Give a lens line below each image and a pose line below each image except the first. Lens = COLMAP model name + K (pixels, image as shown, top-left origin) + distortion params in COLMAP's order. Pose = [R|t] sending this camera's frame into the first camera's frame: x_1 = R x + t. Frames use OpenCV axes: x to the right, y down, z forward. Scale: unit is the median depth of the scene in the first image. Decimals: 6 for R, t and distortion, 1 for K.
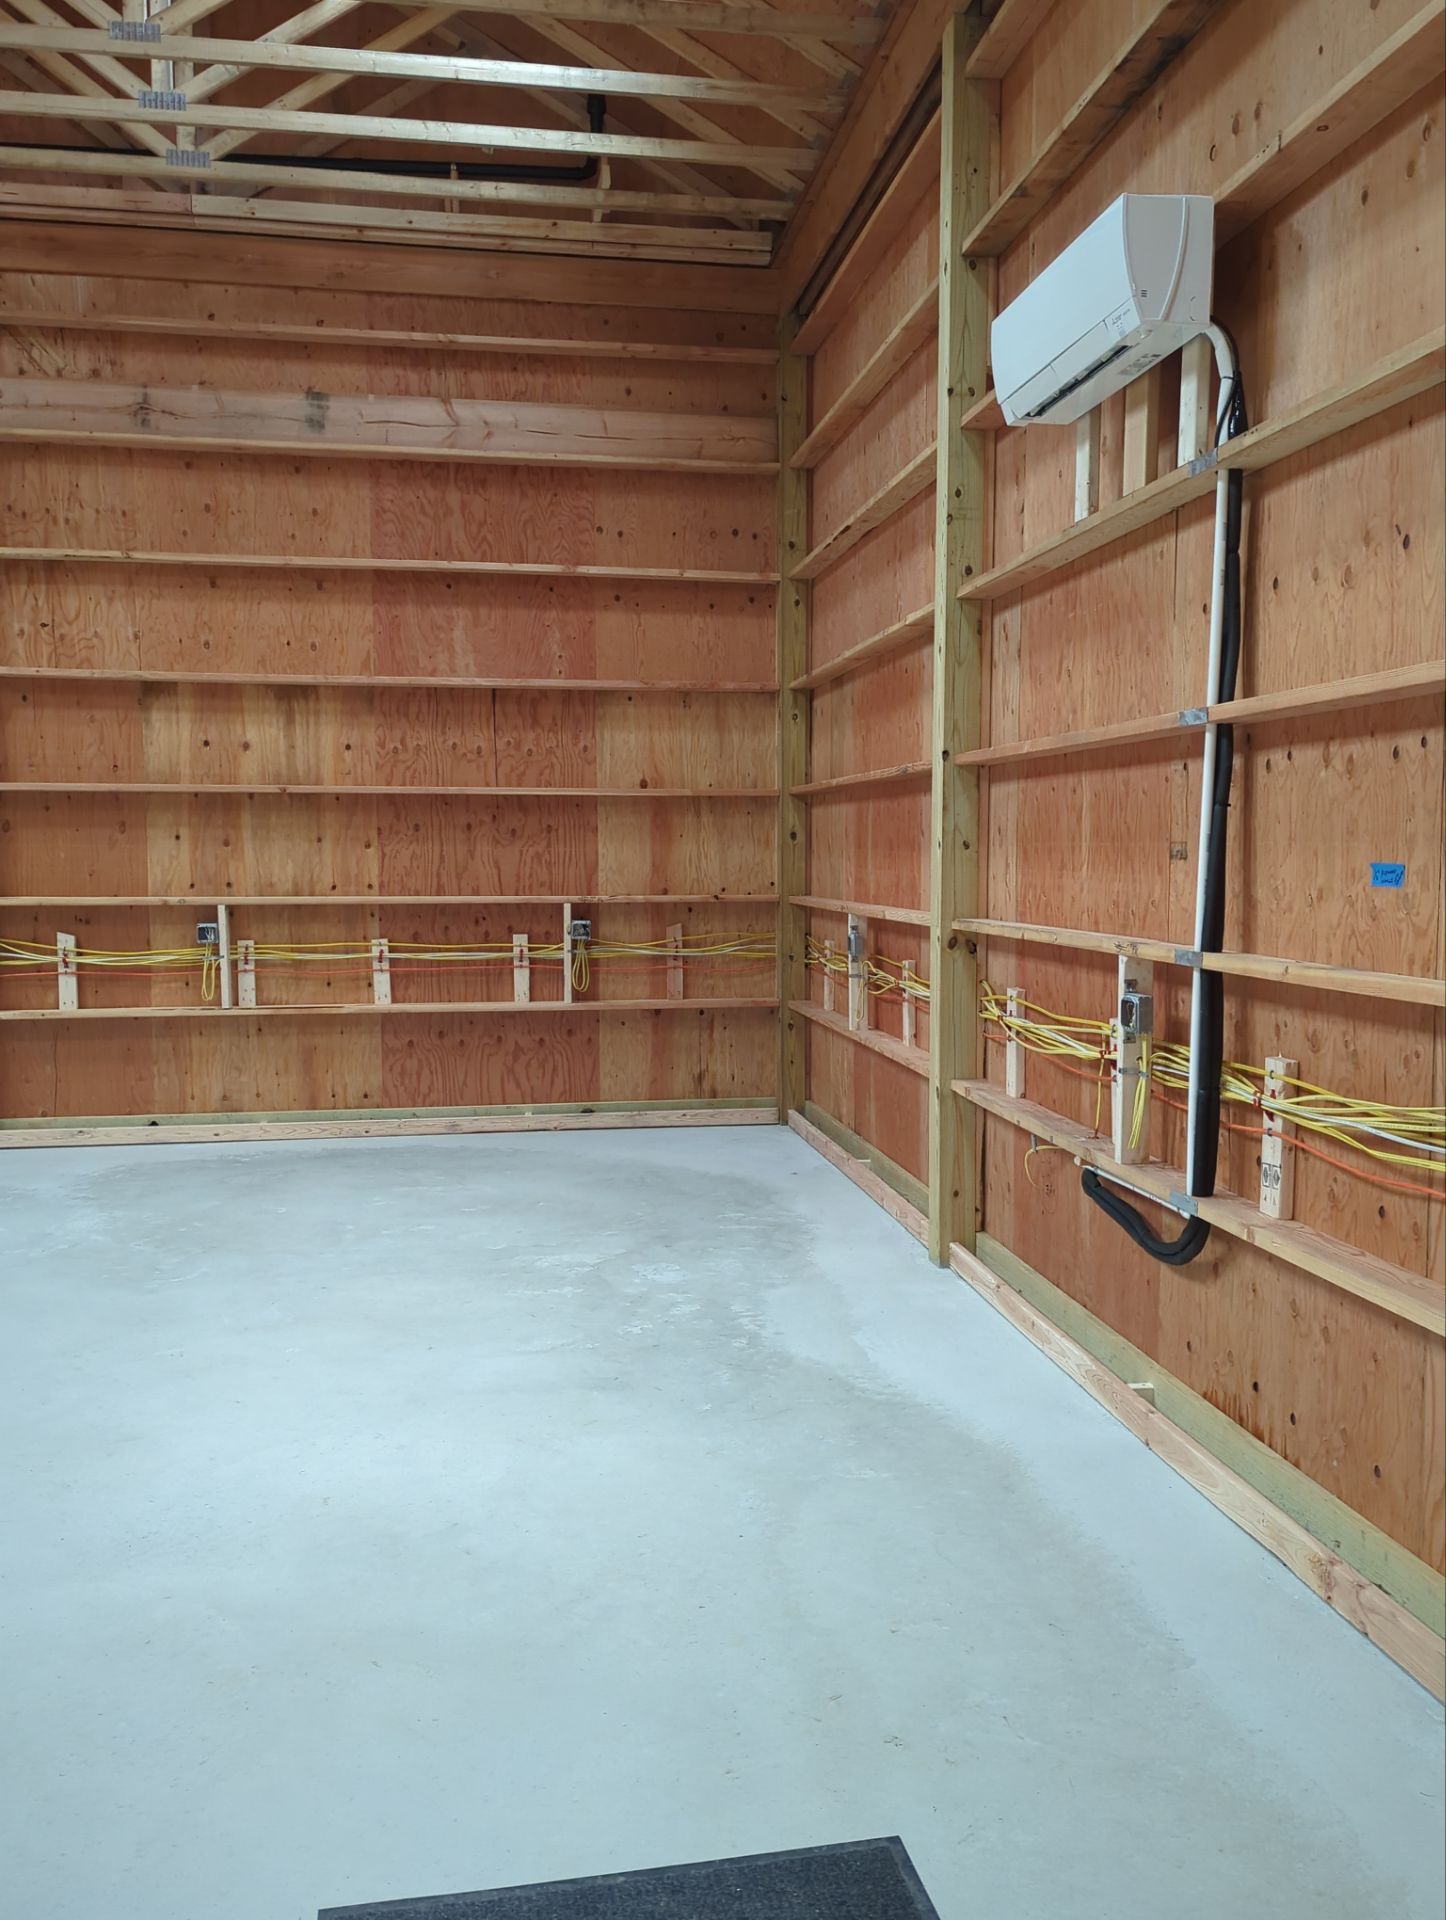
lens RADIAL K [[1564.9, 0, 725.1], [0, 1564.9, 958.6], [0, 0, 1]] dist [0.076059, -0.076063]
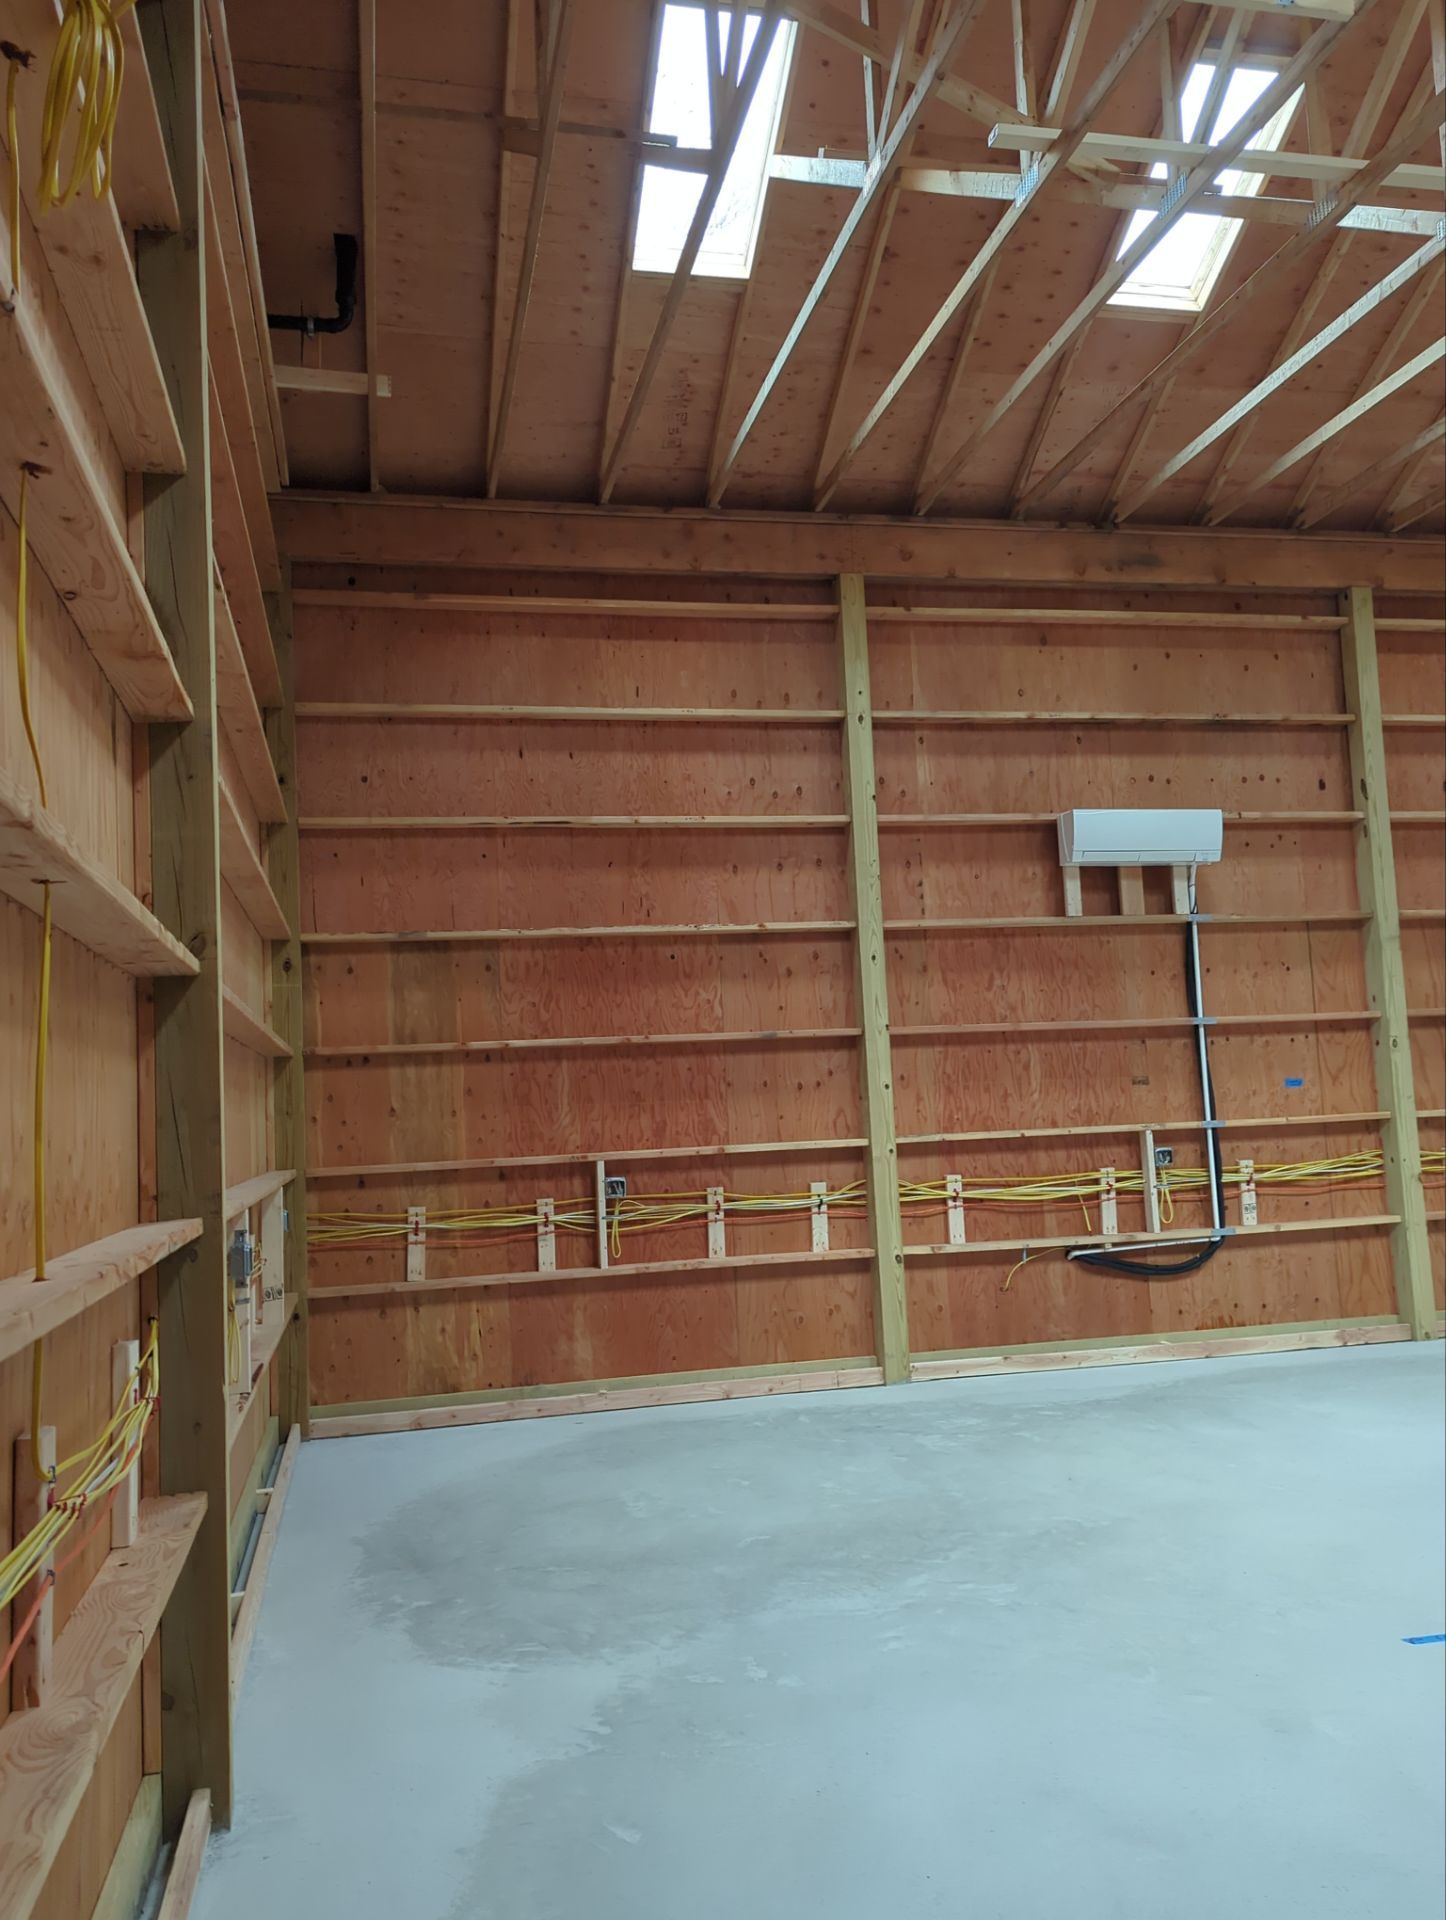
lens RADIAL K [[1564.9, 0, 733.7], [0, 1564.9, 960.3], [0, 0, 1]] dist [0.076059, -0.076063]
pose [[-0.067172, 0.099554, 0.992762, -0.913599], [0.116616, 0.988973, -0.091284, -0.050237], [-0.990903, 0.109640, -0.078040, 0.854133]]
